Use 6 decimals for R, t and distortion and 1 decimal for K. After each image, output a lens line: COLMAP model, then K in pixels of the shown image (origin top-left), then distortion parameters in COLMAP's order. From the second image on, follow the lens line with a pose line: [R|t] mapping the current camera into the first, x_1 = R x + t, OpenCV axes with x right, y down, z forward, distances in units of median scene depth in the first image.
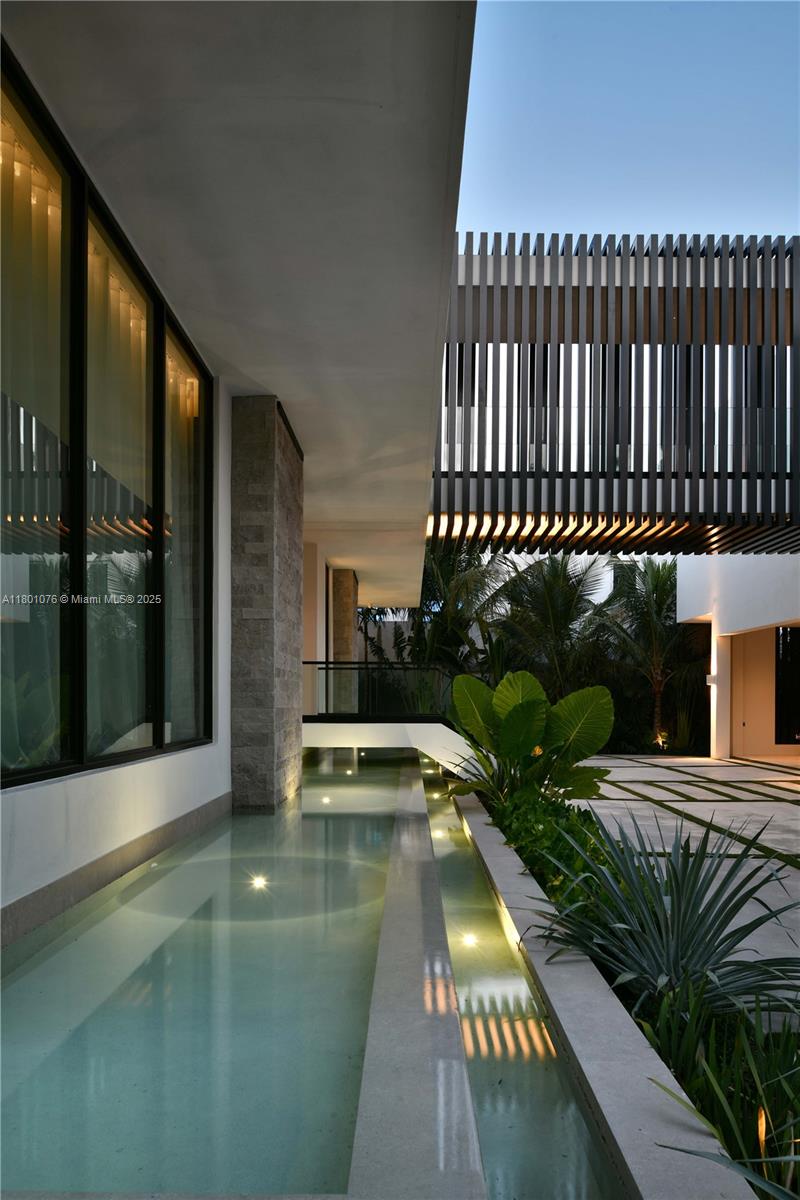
lens RADIAL K [[821.5, 0, 400.0], [0, 821.5, 600.0], [0, 0, 1]] dist [-0.028578, 0.002079]
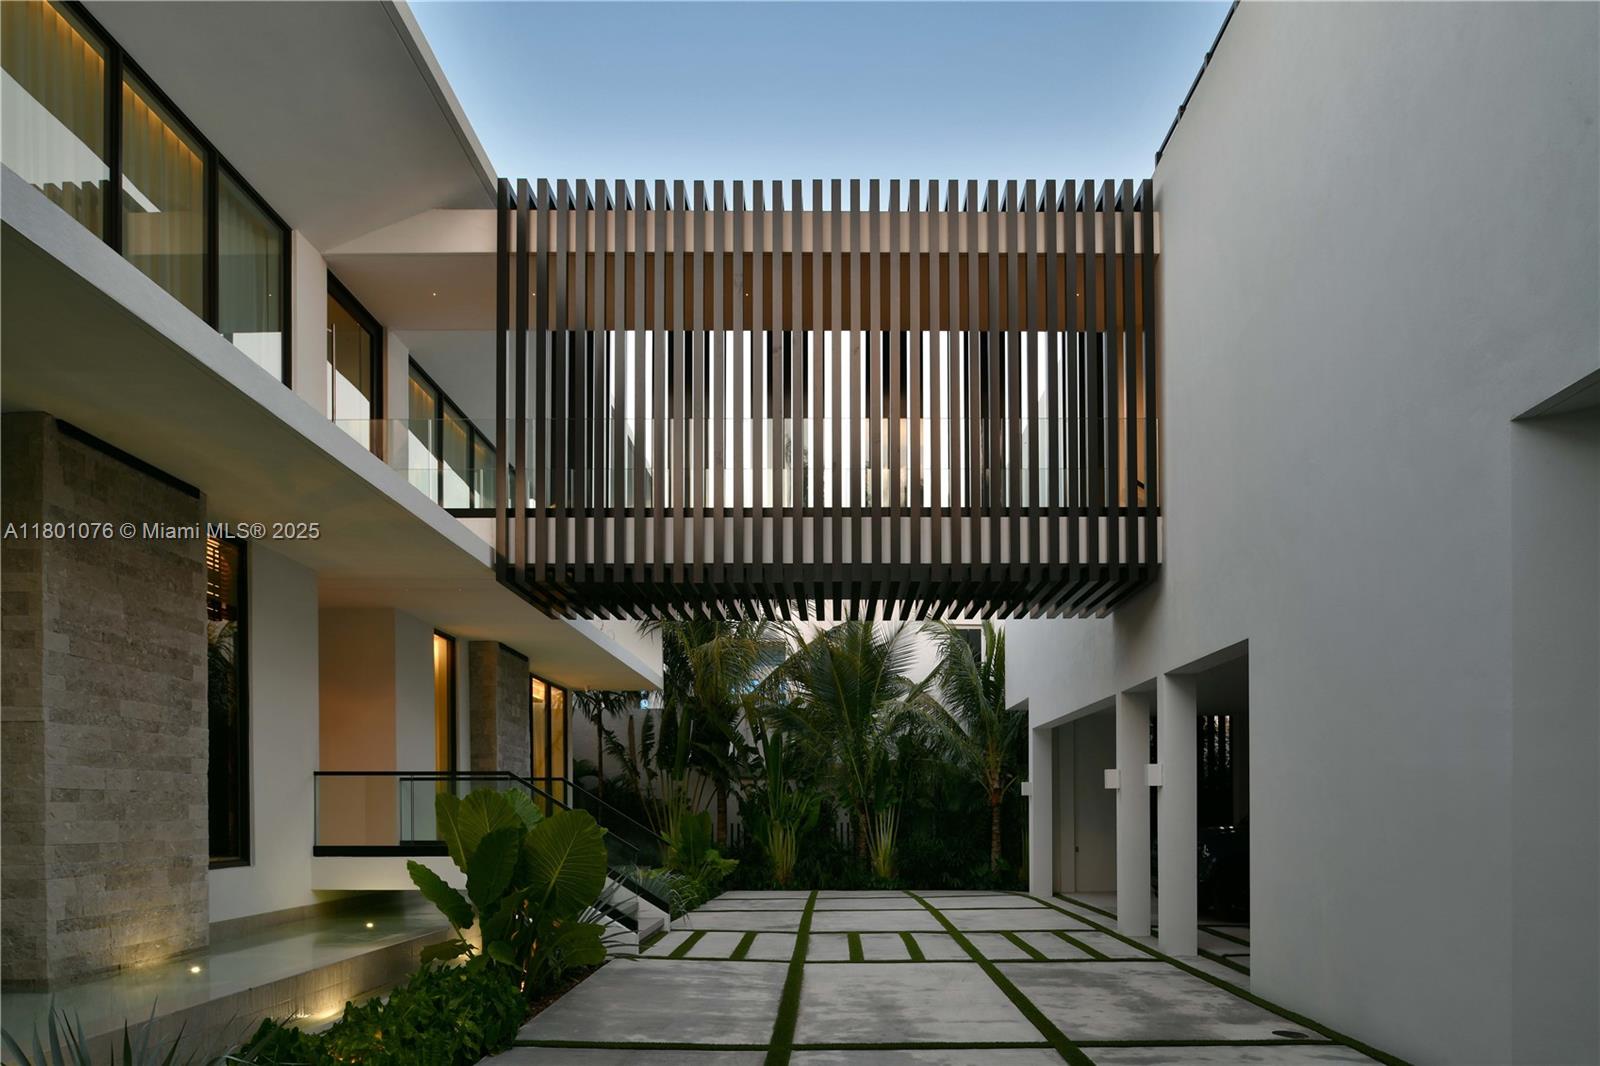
lens RADIAL K [[1100.9, 0, 844.2], [0, 1100.9, 664.5], [0, 0, 1]] dist [0.022241, -0.053263]
pose [[0.999958, -0.006395, 0.006494, 0.174989], [0.006459, 0.999929, -0.009987, -0.004041], [-0.006430, 0.010029, 0.999929, 0.010444]]
